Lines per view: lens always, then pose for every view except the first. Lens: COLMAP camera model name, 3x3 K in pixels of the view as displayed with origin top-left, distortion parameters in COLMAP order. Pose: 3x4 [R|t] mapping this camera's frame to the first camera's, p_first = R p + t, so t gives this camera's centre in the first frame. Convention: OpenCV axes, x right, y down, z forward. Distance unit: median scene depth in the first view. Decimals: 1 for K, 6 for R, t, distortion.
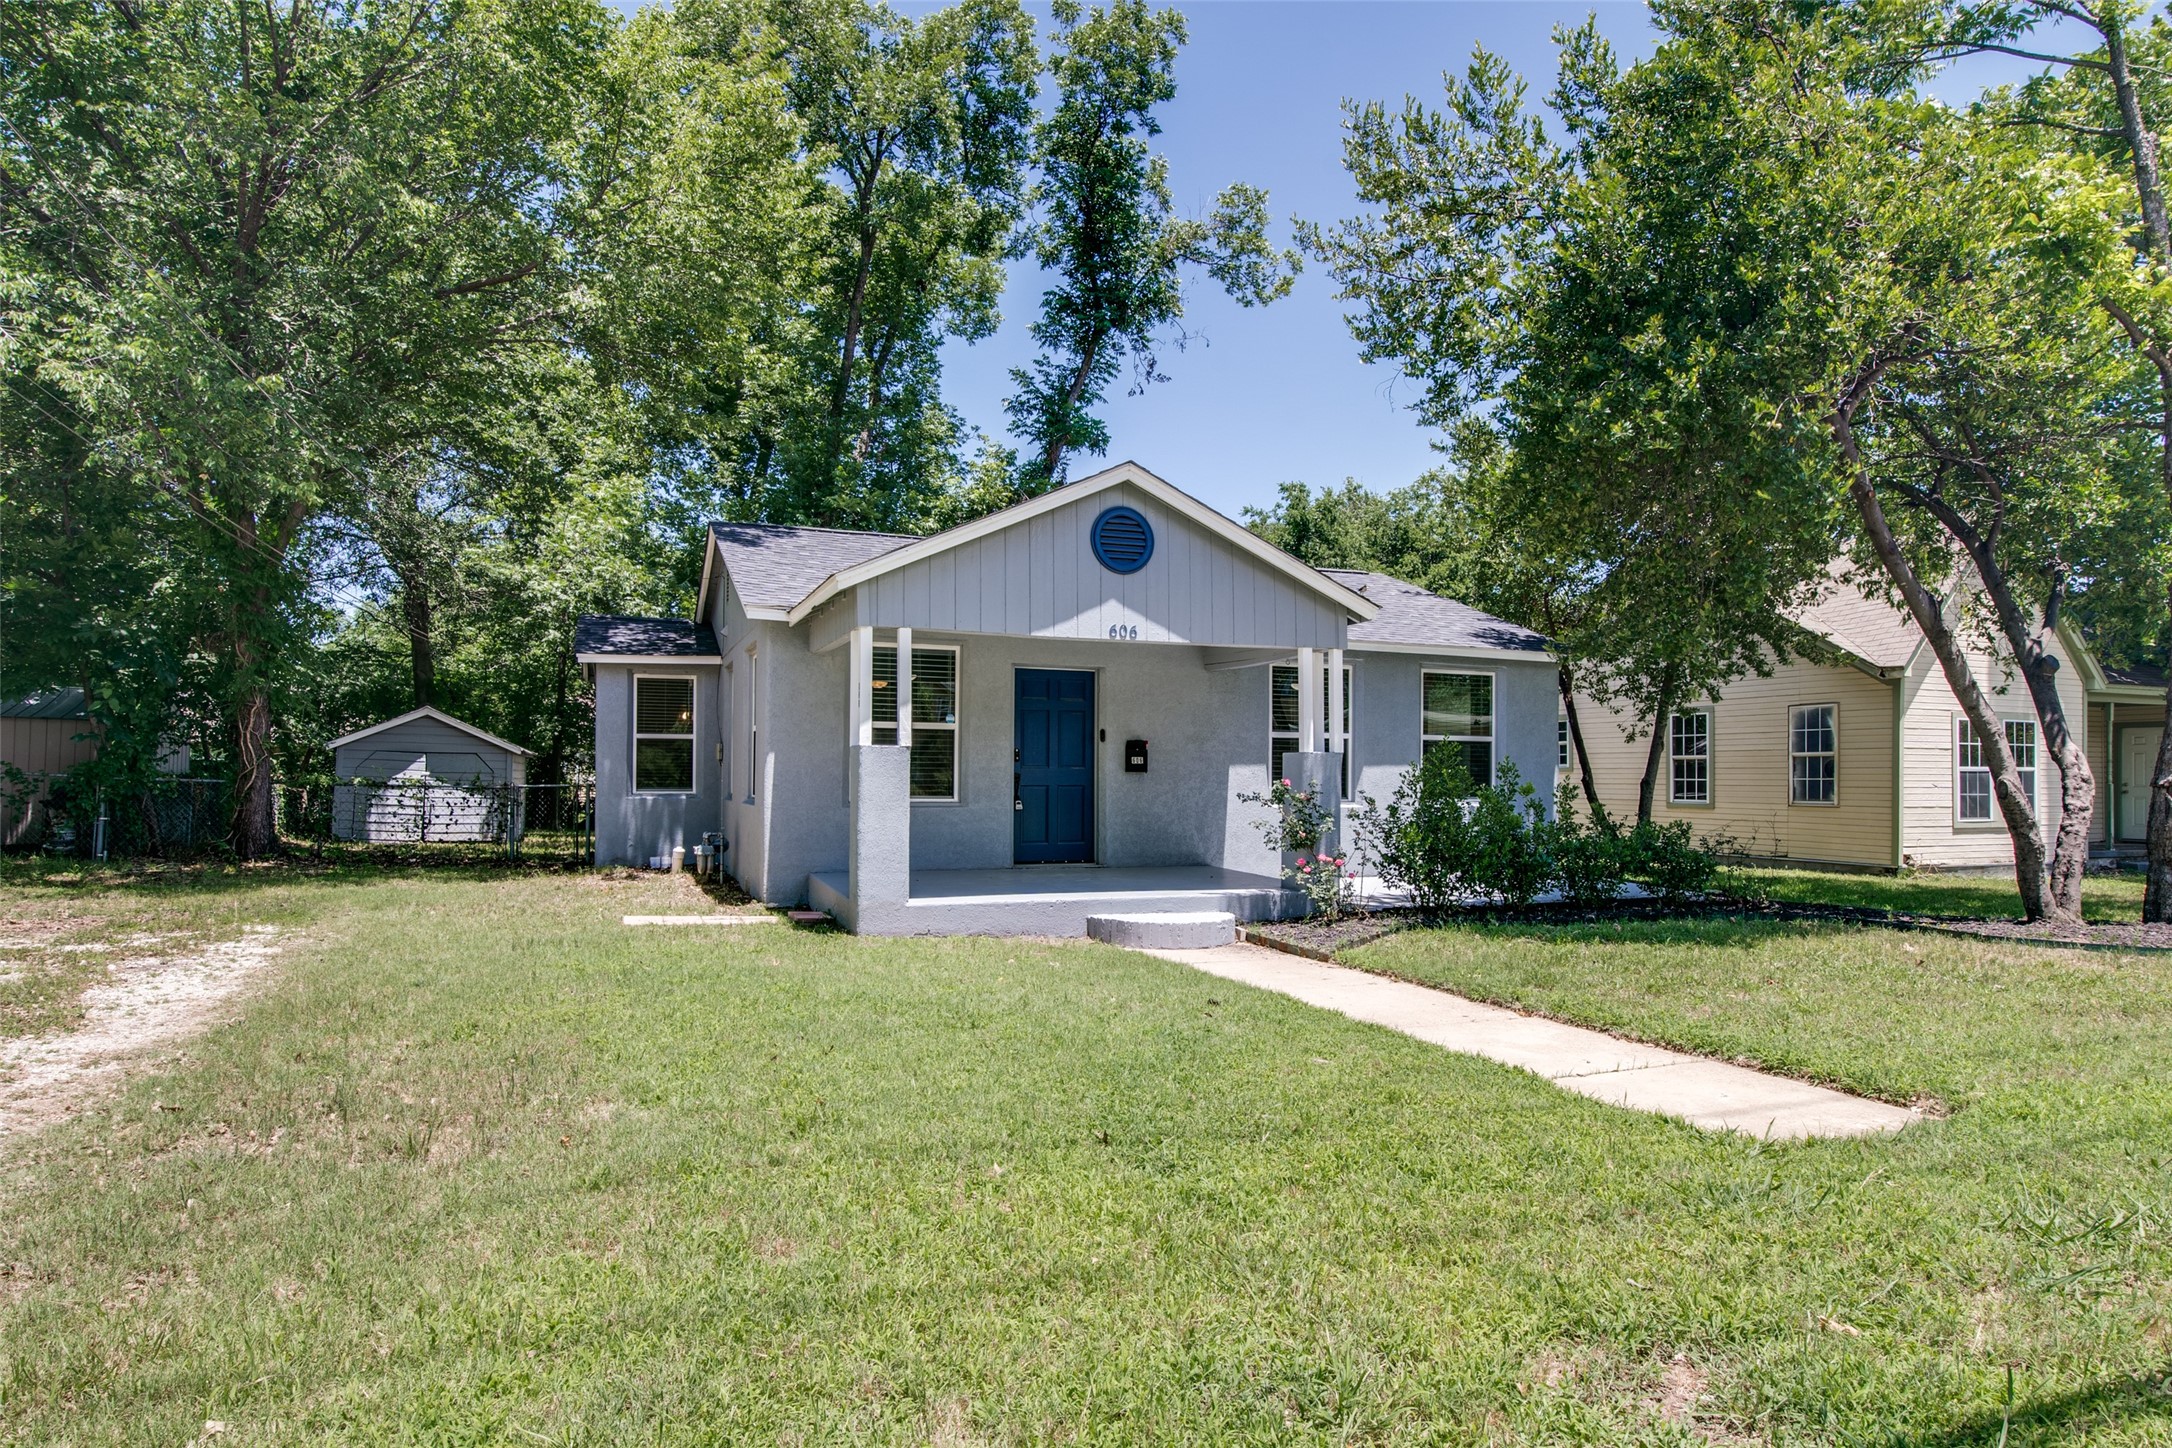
lens RADIAL K [[1060.3, 0, 1028.6], [0, 1060.3, 740.1], [0, 0, 1]] dist [-0.016416, 0.000120]
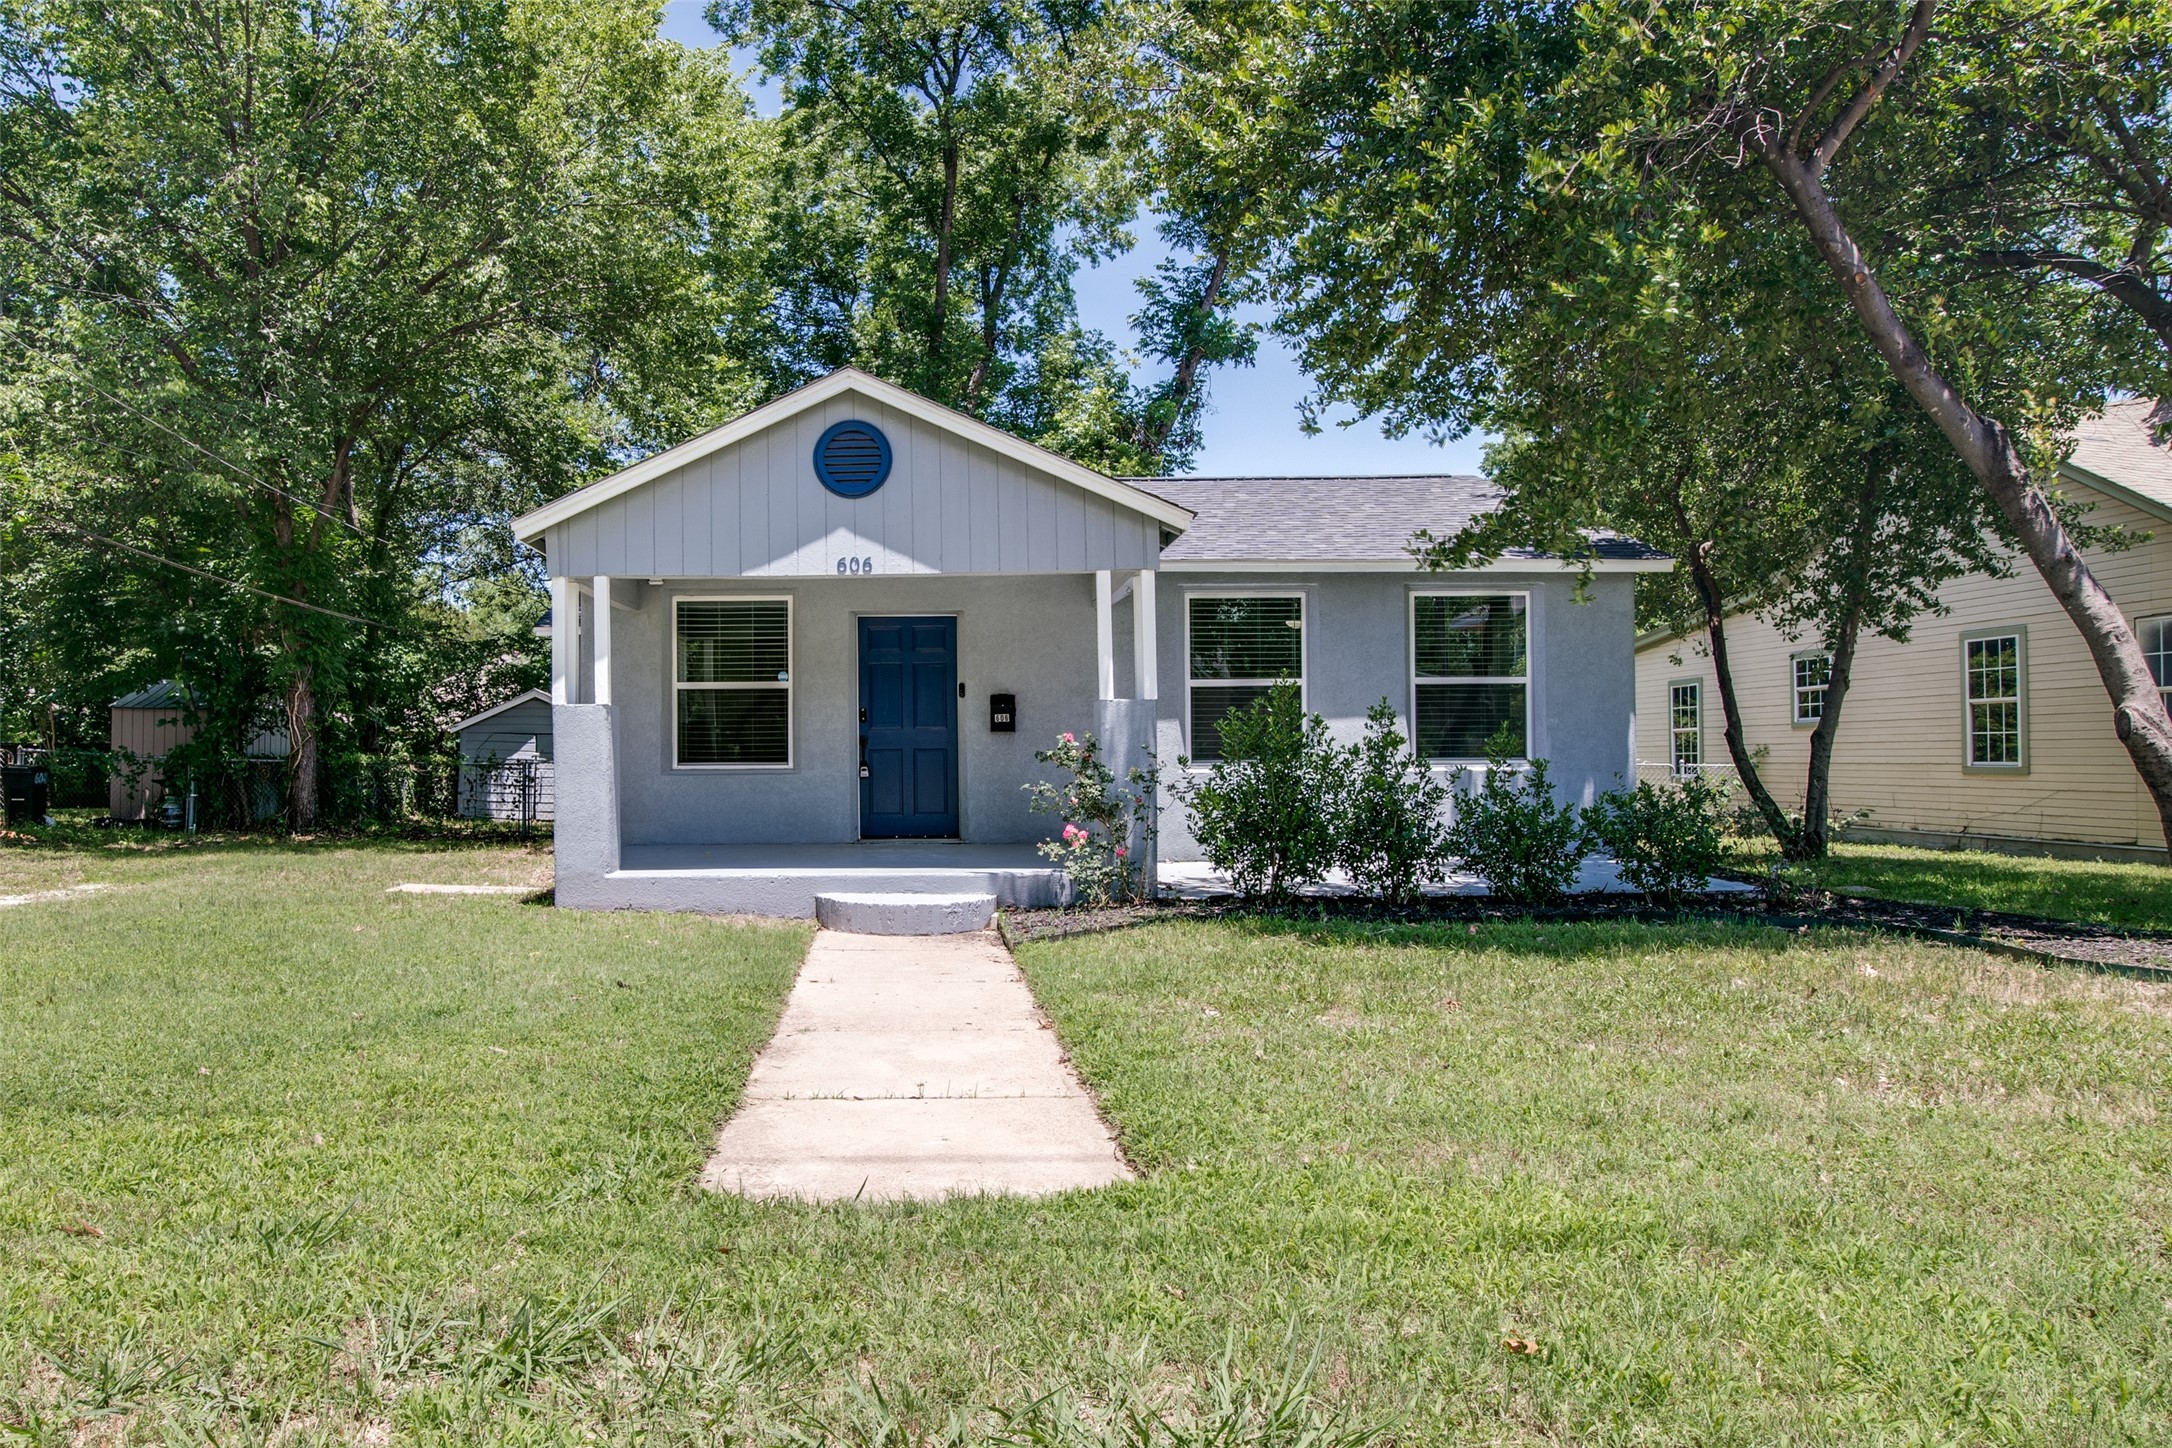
lens RADIAL K [[1170.1, 0, 905.8], [0, 1170.1, 727.1], [0, 0, 1]] dist [-0.023468, -0.000576]
pose [[0.944702, -0.022281, -0.327173, 0.335978], [0.025496, 0.999660, 0.005543, 0.019211], [0.326939, -0.013578, 0.944948, 0.089780]]
